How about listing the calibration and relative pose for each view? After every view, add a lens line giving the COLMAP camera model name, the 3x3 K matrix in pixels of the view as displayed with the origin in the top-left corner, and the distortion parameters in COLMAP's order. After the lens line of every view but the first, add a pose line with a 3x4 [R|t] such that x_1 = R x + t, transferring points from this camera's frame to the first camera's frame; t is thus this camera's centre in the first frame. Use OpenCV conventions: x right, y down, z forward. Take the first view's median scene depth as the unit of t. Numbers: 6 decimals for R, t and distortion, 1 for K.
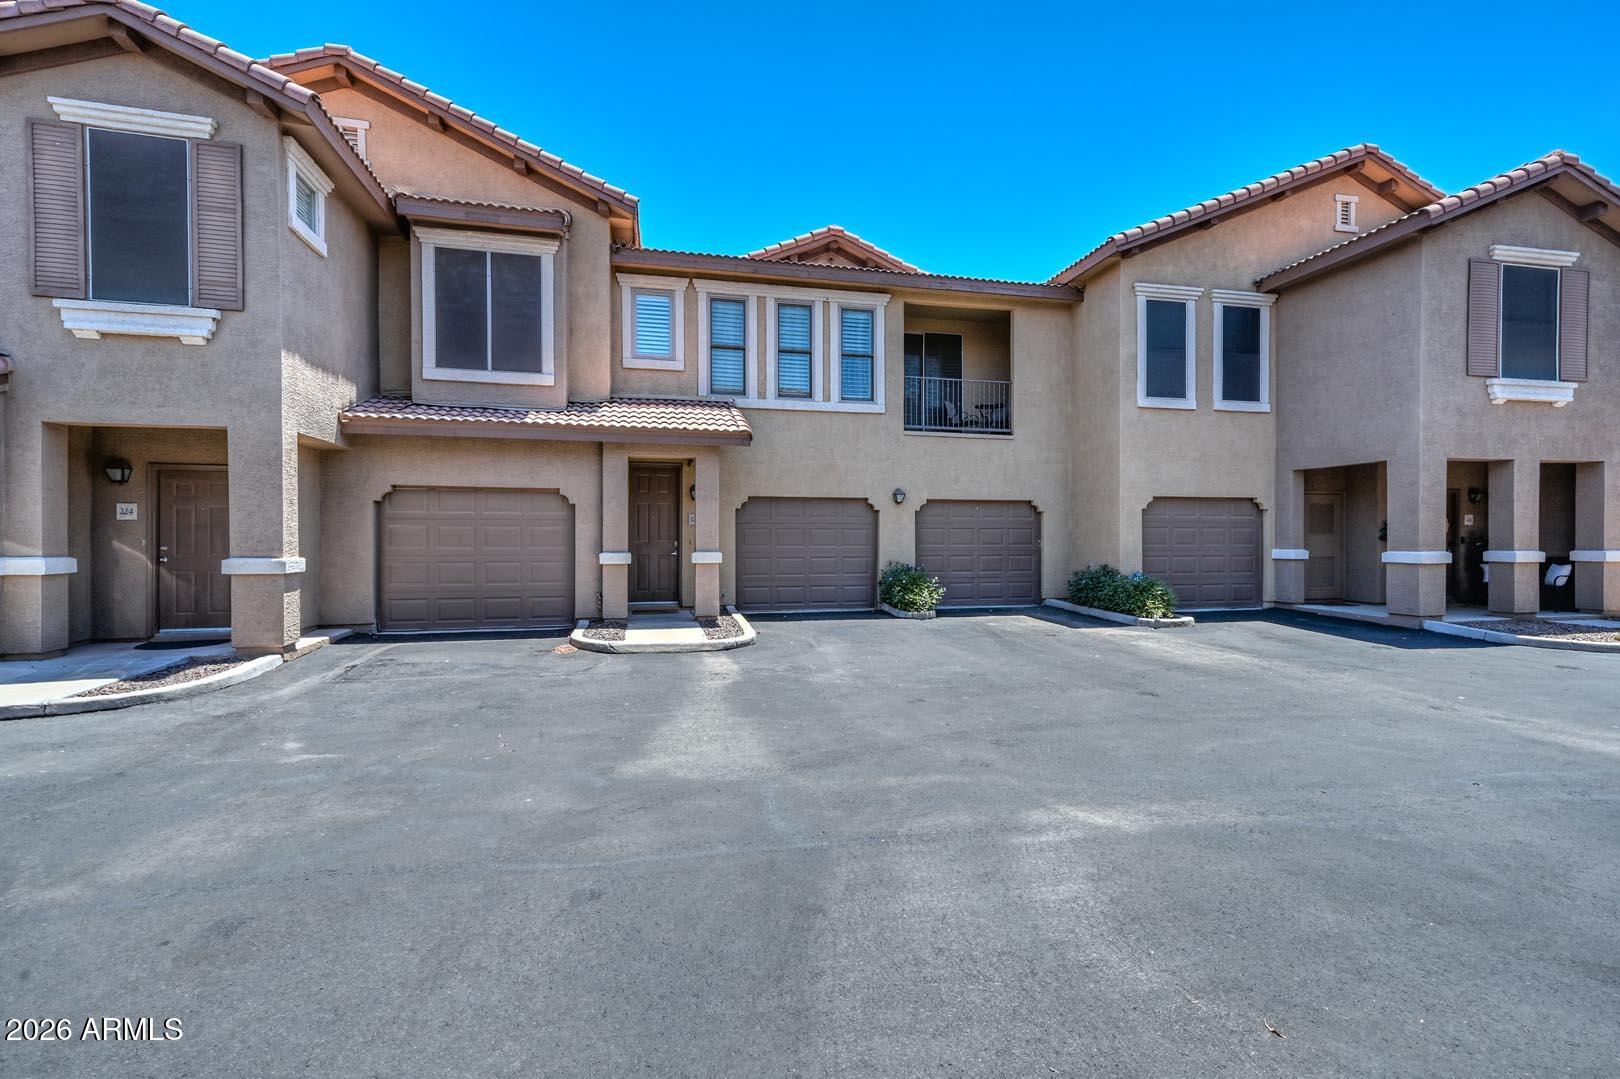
lens RADIAL K [[664.0, 0, 806.4], [0, 664.0, 540.8], [0, 0, 1]] dist [0.009452, -0.000706]
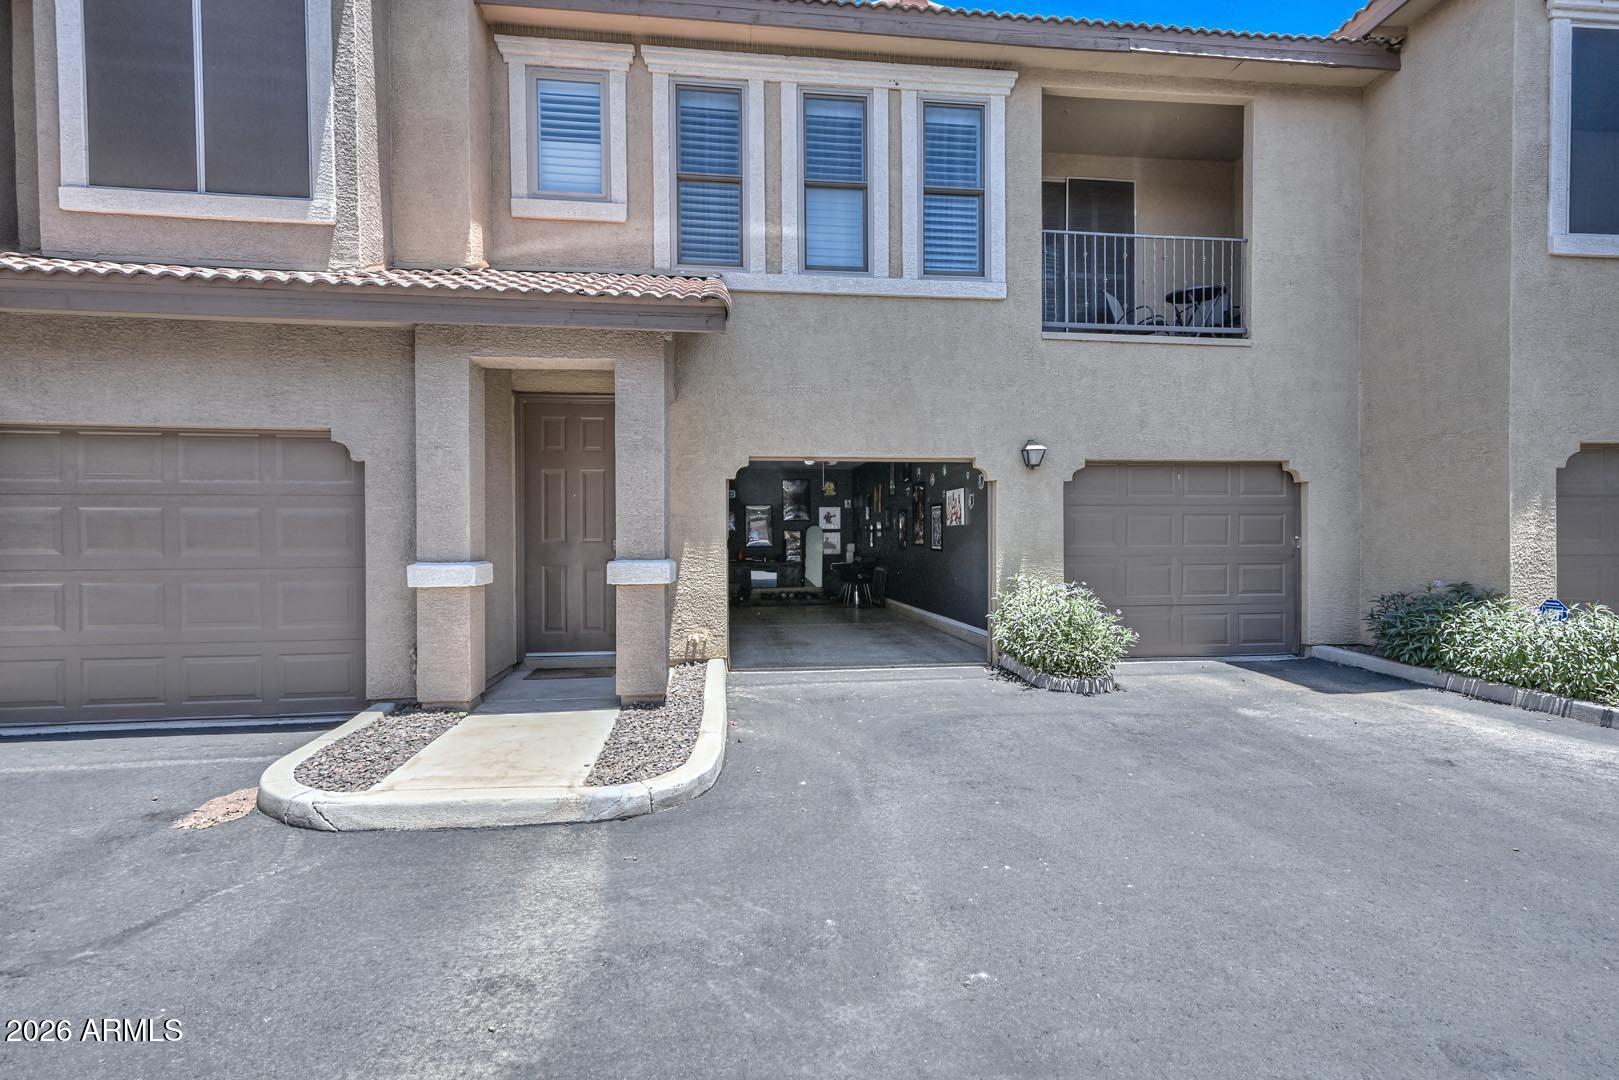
lens RADIAL K [[709.2, 0, 813.1], [0, 709.2, 549.0], [0, 0, 1]] dist [0.001296, 0.000917]
pose [[0.994578, -0.002956, -0.103948, 0.022798], [0.003878, 0.999955, 0.008673, 0.003593], [0.103918, -0.009029, 0.994545, 0.420227]]
